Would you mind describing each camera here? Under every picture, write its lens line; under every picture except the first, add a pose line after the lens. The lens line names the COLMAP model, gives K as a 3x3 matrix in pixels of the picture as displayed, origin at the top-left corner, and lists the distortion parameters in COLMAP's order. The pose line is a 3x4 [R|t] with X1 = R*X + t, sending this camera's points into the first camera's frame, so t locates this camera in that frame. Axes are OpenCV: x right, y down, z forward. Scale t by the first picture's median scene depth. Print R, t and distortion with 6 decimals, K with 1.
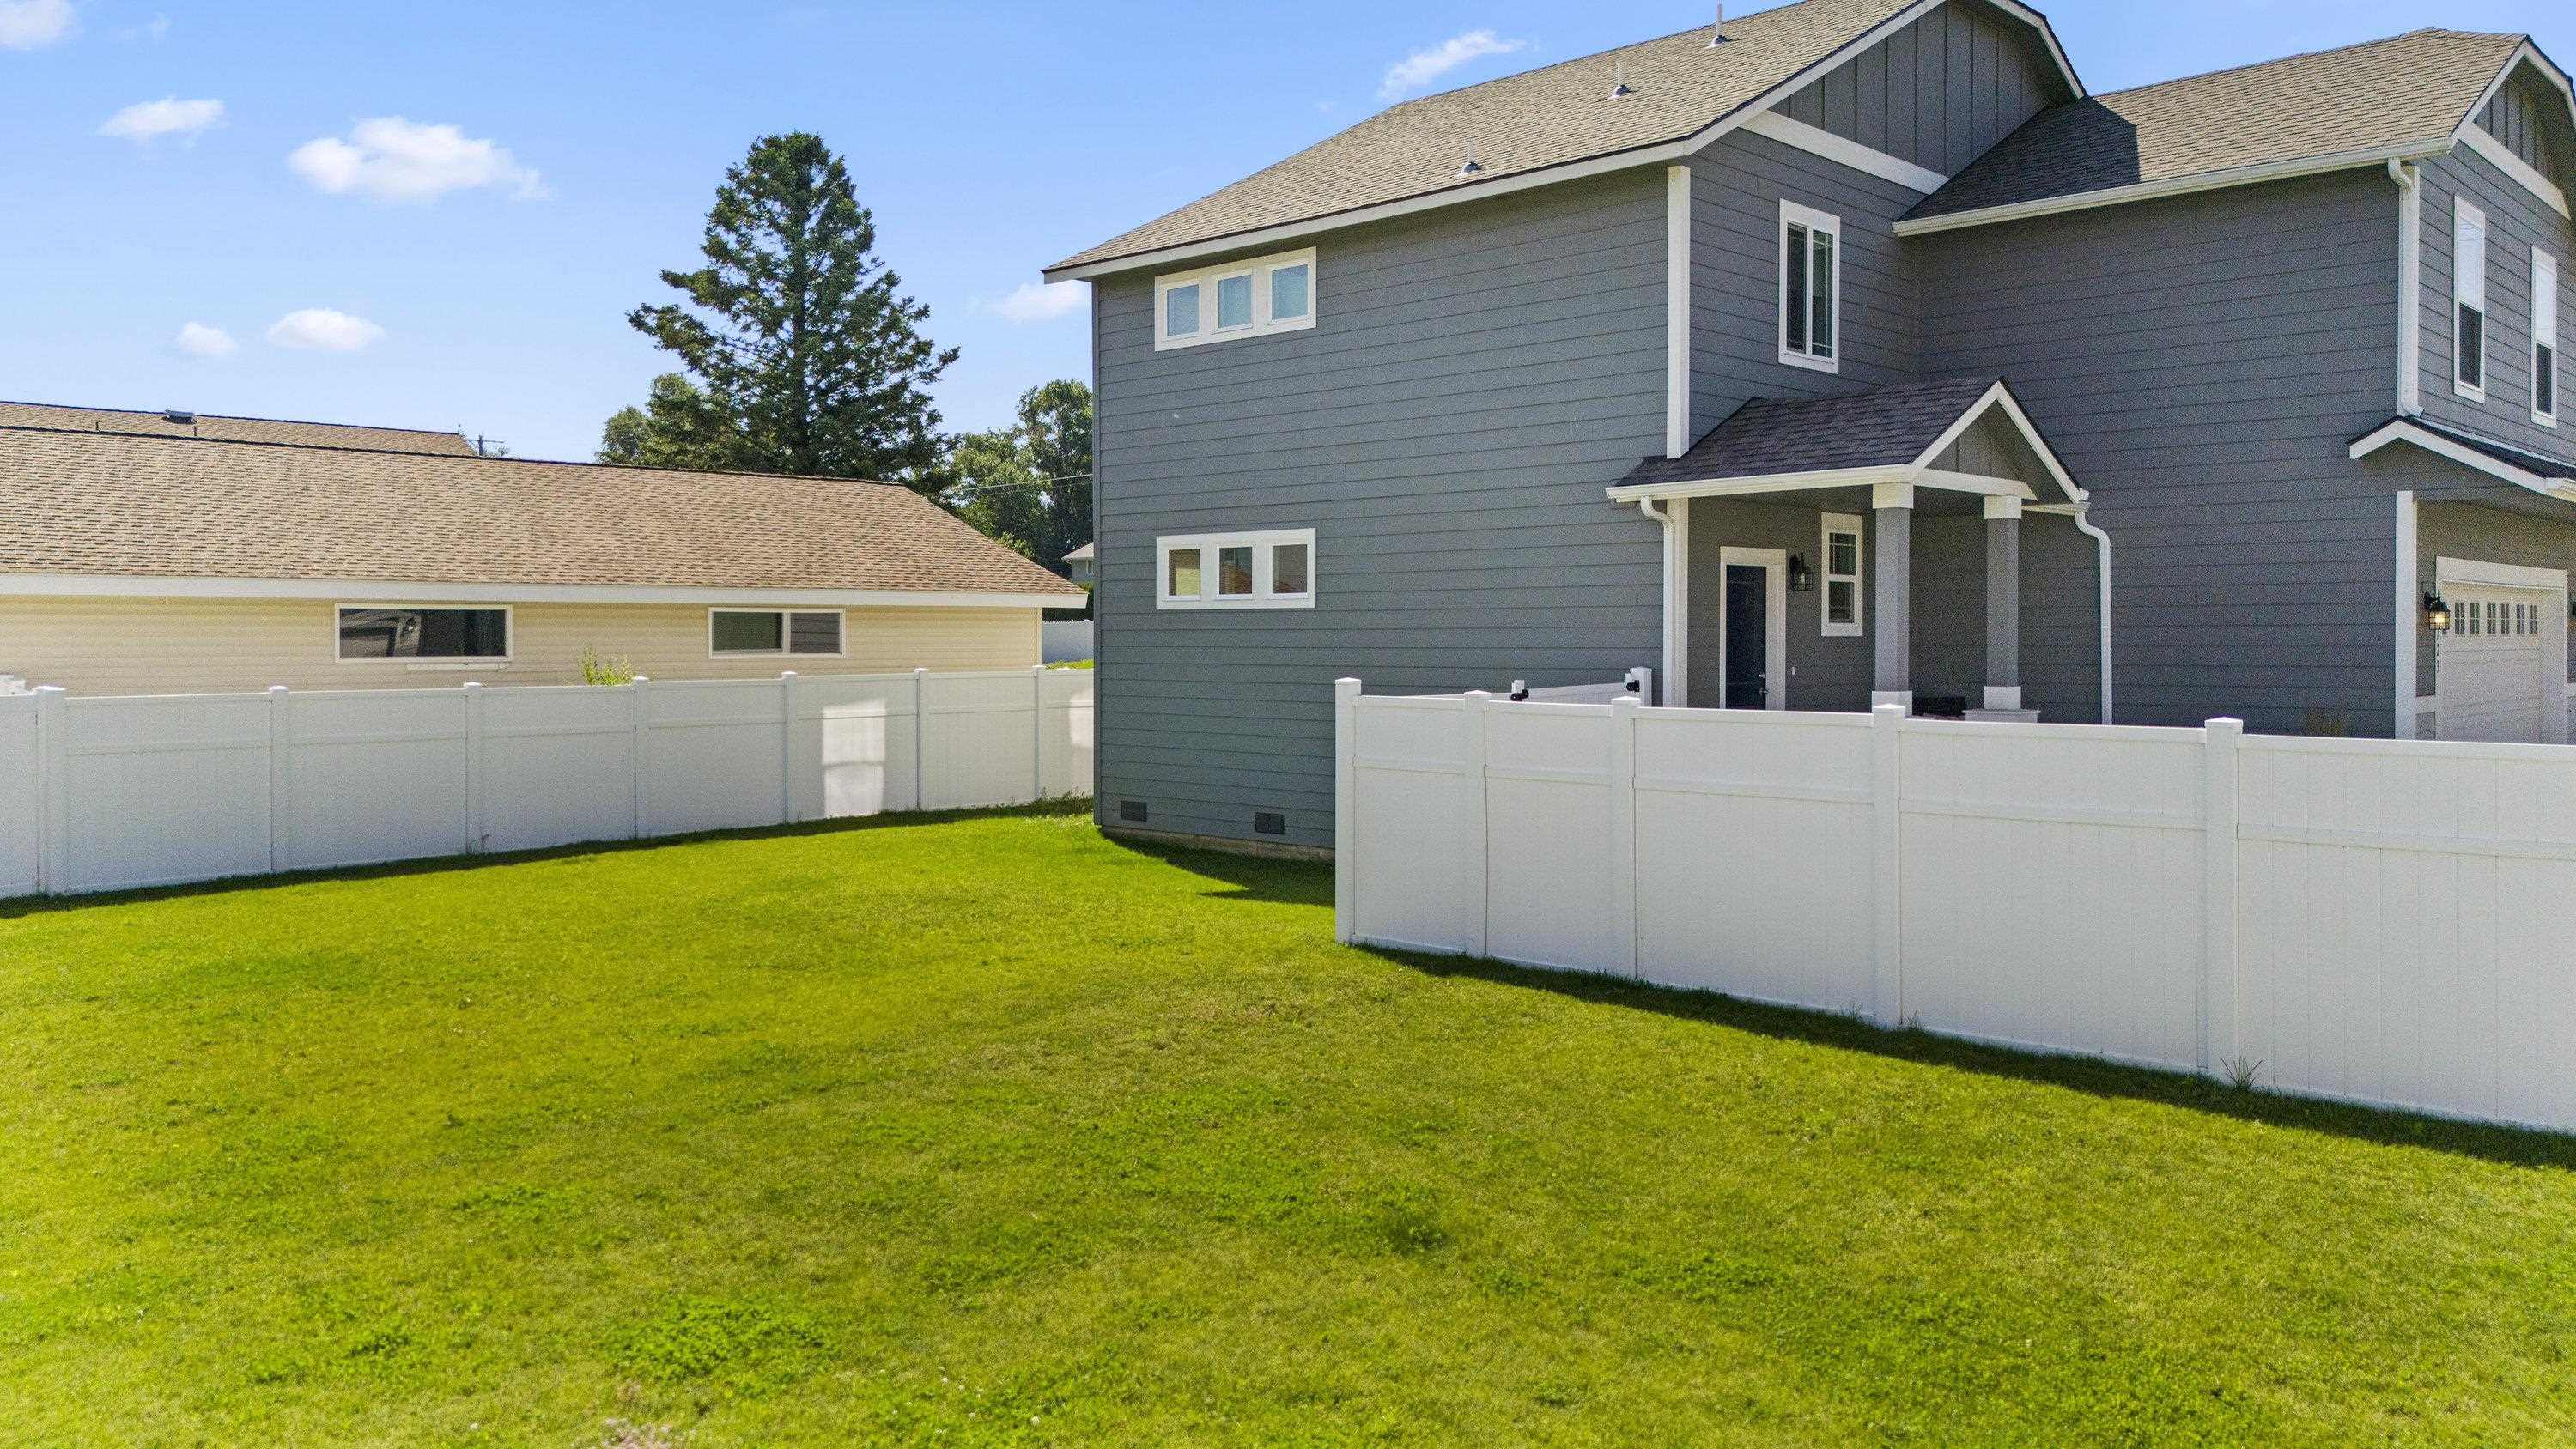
lens RADIAL K [[1962.8, 0, 1288.0], [0, 1962.8, 724.5], [0, 0, 1]] dist [0.037198, -0.000619]
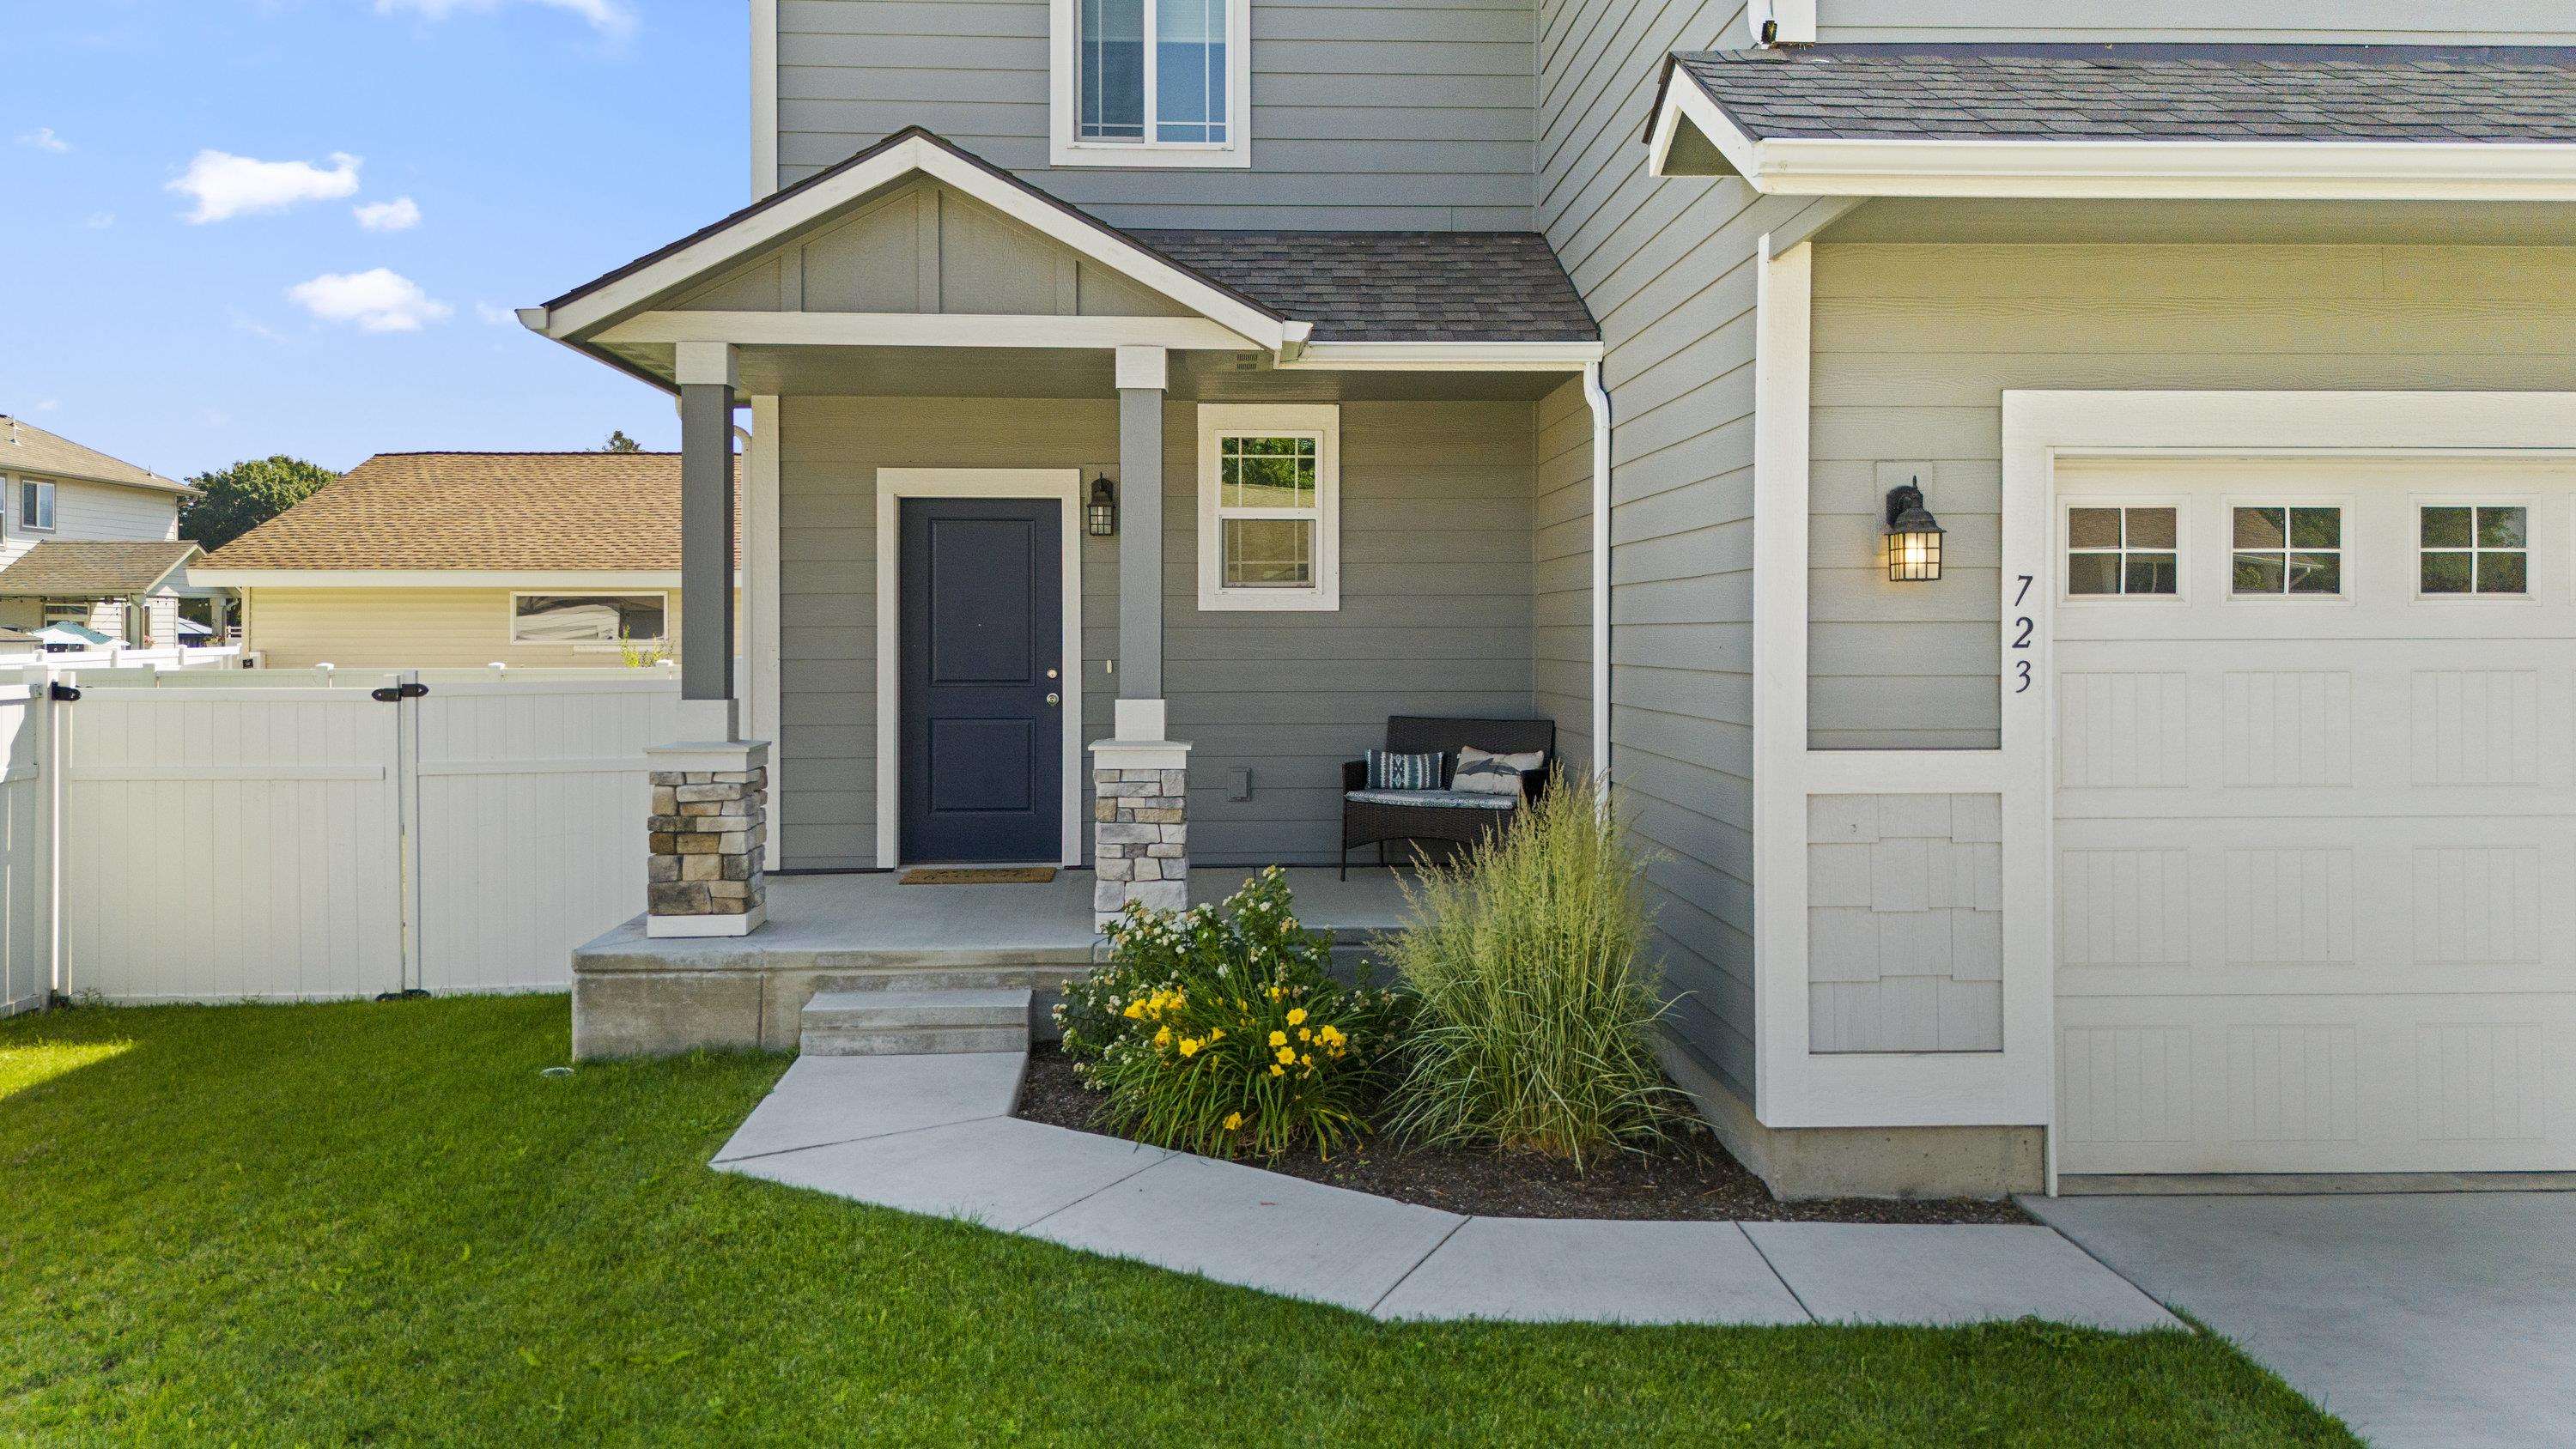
lens RADIAL K [[1953.1, 0, 1272.4], [0, 1953.1, 632.5], [0, 0, 1]] dist [0.074320, -0.085333]
pose [[0.716310, 0.002995, -0.697776, 0.721157], [-0.037846, 0.998686, -0.034565, -0.019981], [0.696755, 0.051168, 0.715482, 0.617121]]
